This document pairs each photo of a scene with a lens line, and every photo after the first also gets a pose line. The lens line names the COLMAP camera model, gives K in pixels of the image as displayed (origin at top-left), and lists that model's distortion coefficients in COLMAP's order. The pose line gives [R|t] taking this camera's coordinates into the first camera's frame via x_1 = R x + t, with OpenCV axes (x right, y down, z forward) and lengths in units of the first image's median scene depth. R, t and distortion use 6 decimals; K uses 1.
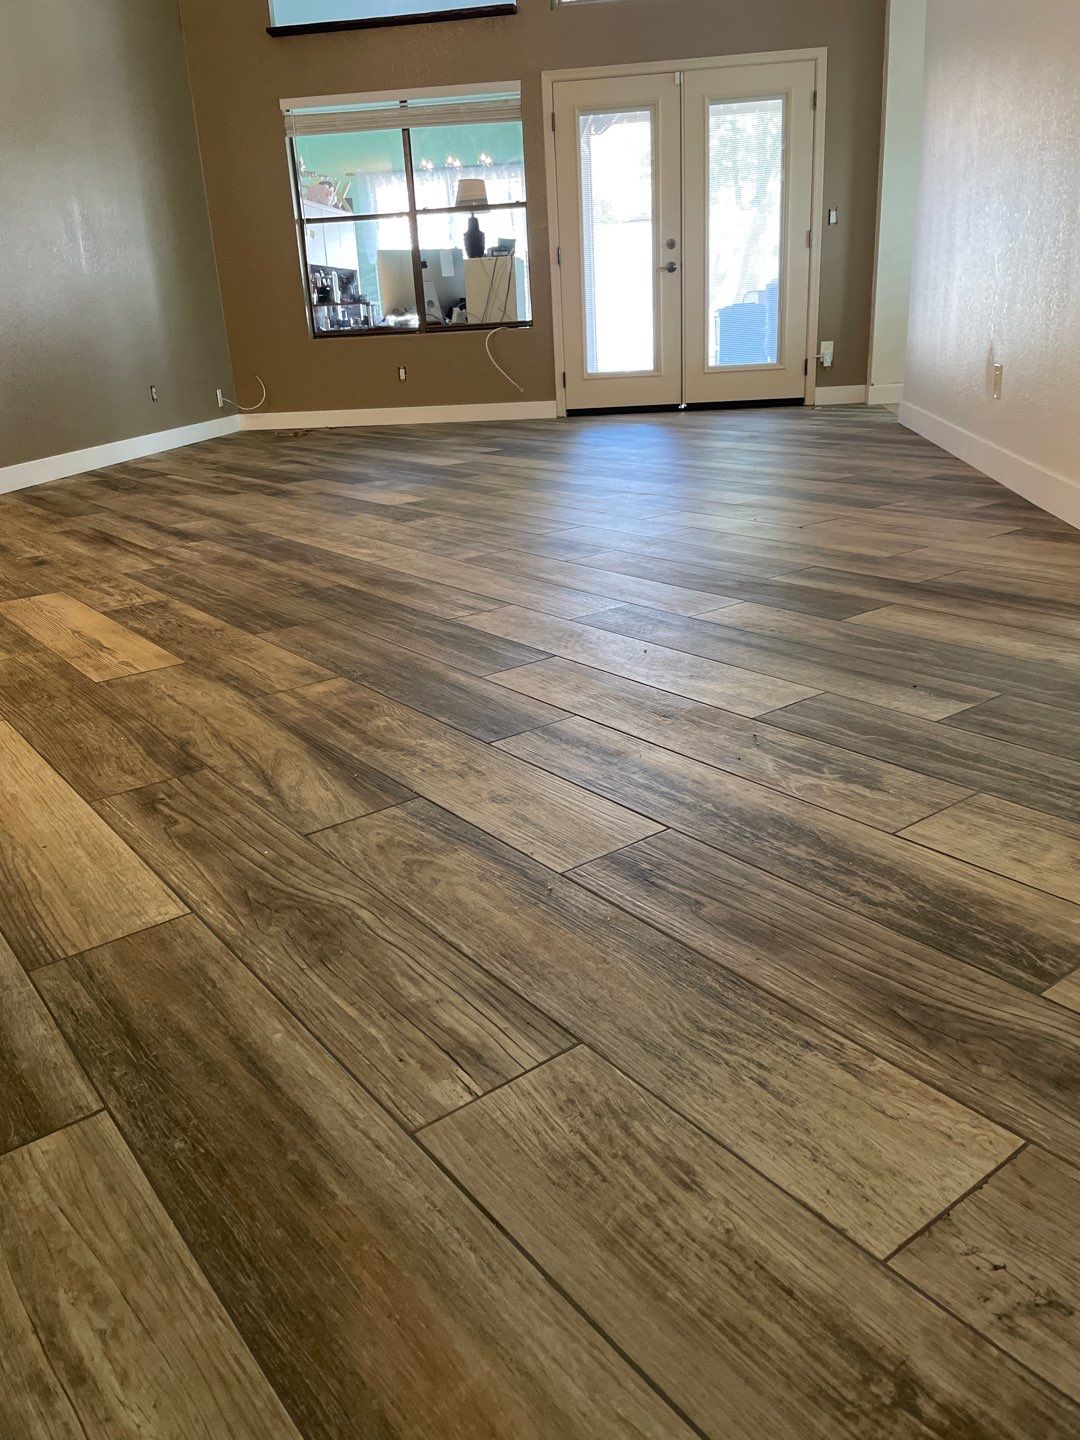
lens RADIAL K [[1094.7, 0, 540.0], [0, 1094.7, 720.0], [0, 0, 1]] dist [0.101602, -0.154018]
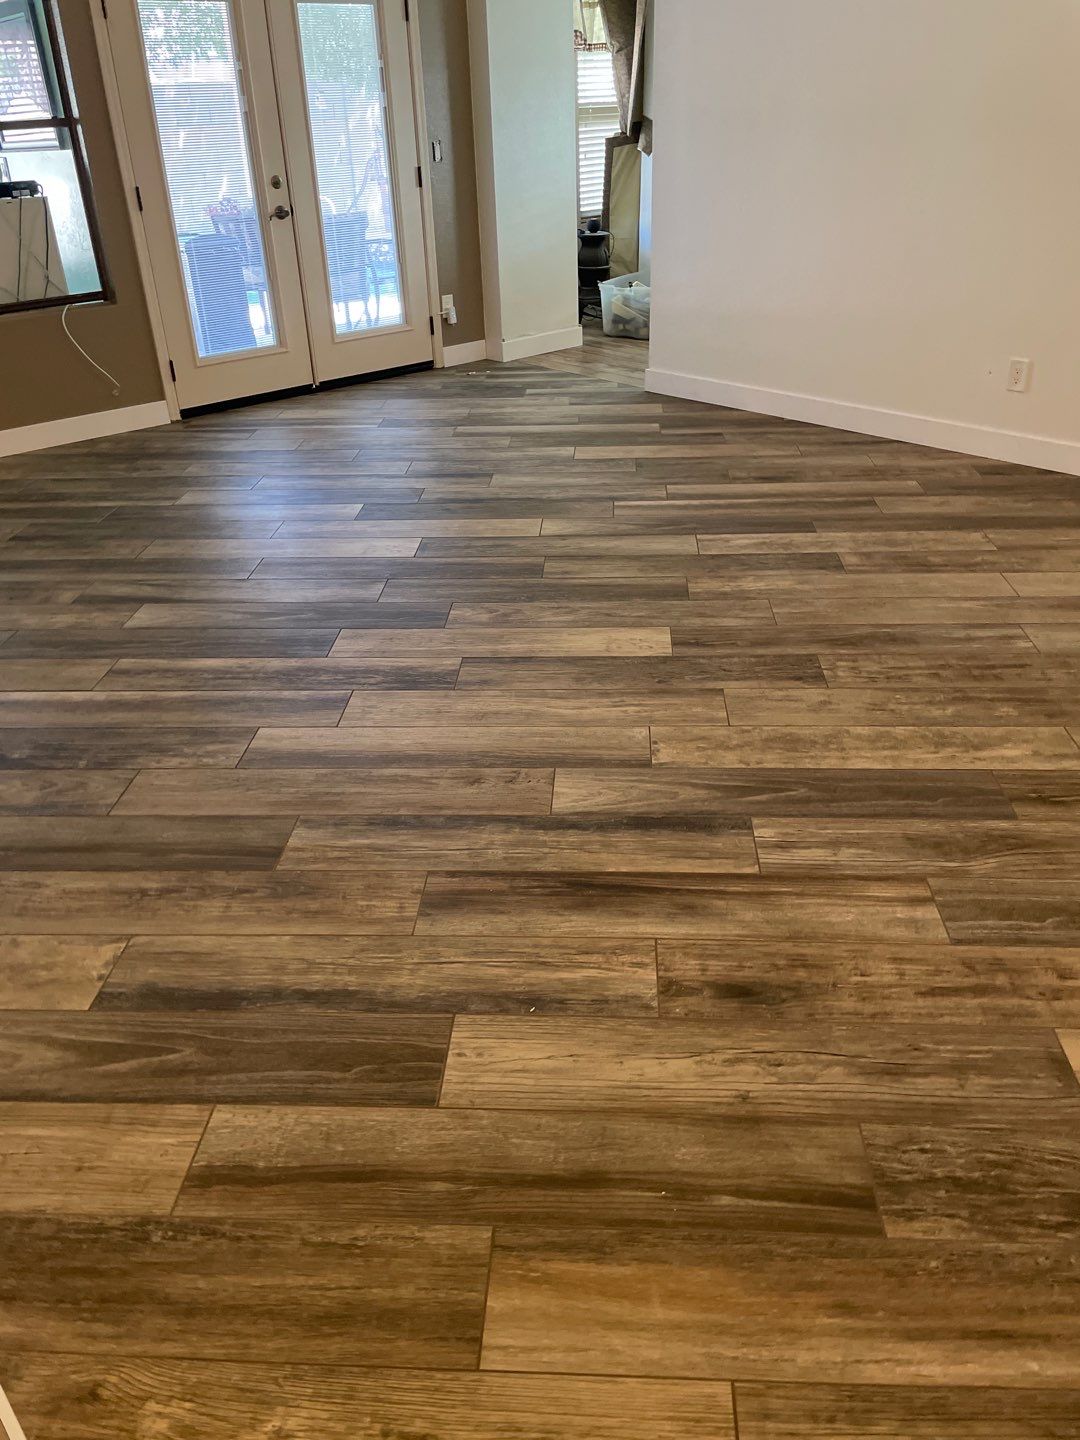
lens RADIAL K [[1077.7, 0, 540.0], [0, 1077.7, 720.0], [0, 0, 1]] dist [0.078429, -0.142064]
pose [[0.641363, -0.348340, 0.683603, -1.255884], [0.265585, 0.936706, 0.228138, -0.614207], [-0.719804, 0.035235, 0.693282, 1.076703]]
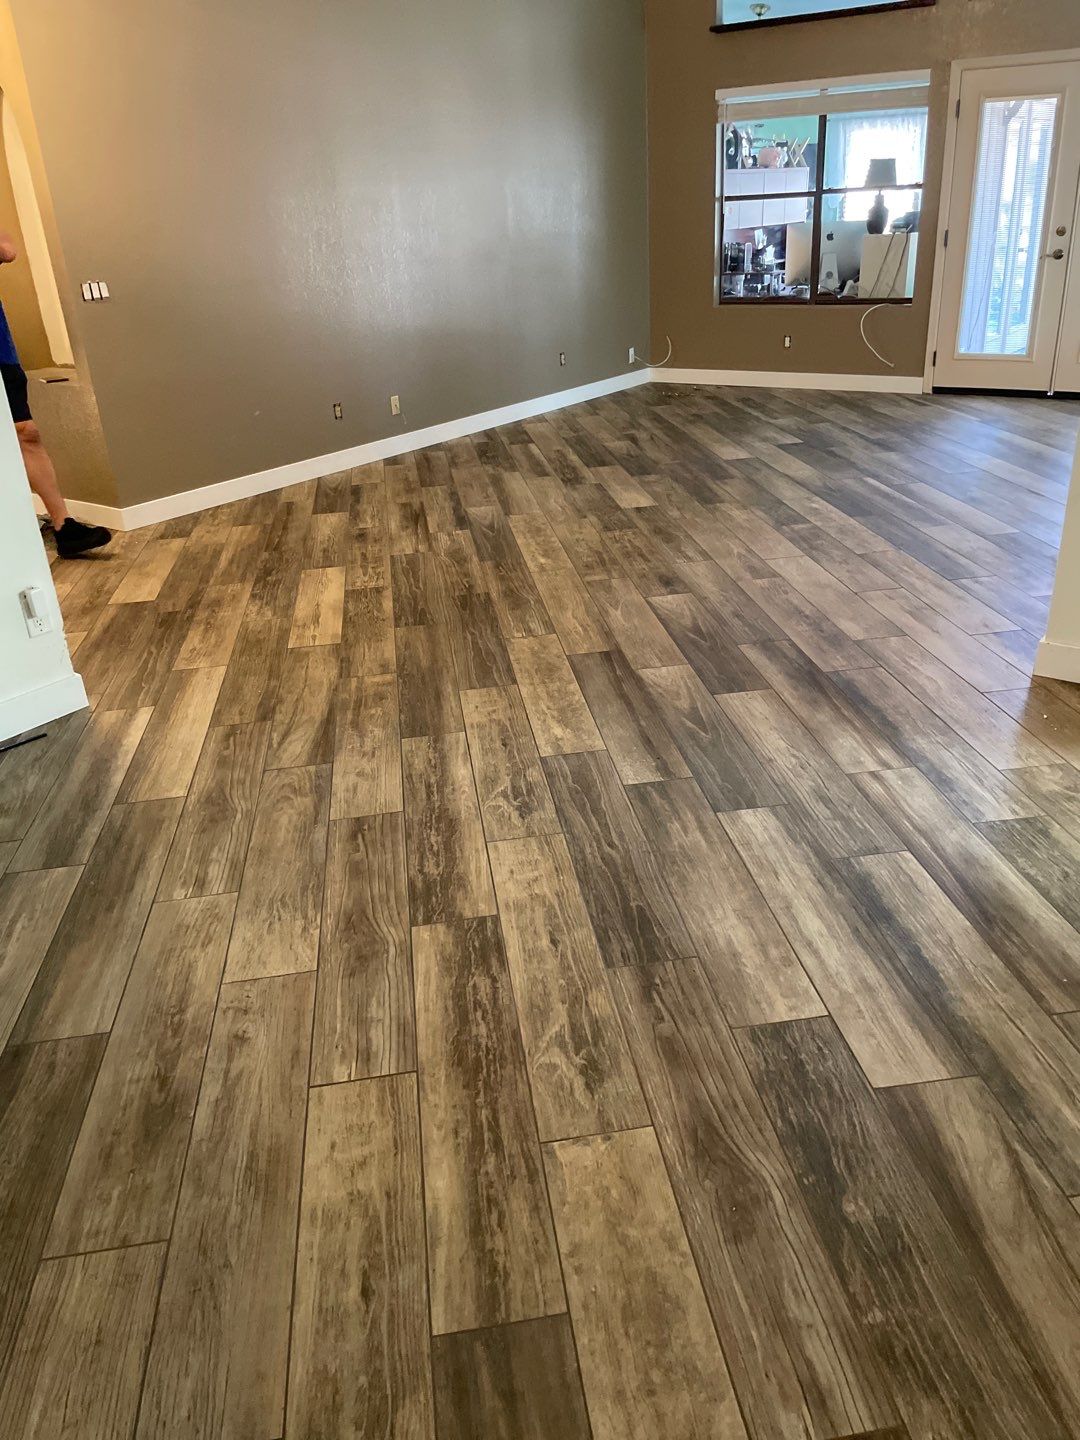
lens RADIAL K [[1094.7, 0, 540.0], [0, 1094.7, 720.0], [0, 0, 1]] dist [0.101602, -0.154018]
pose [[0.878582, 0.206334, -0.430720, 0.688683], [-0.157579, 0.976594, 0.146403, -0.229730], [0.450846, -0.060755, 0.890532, -0.356701]]
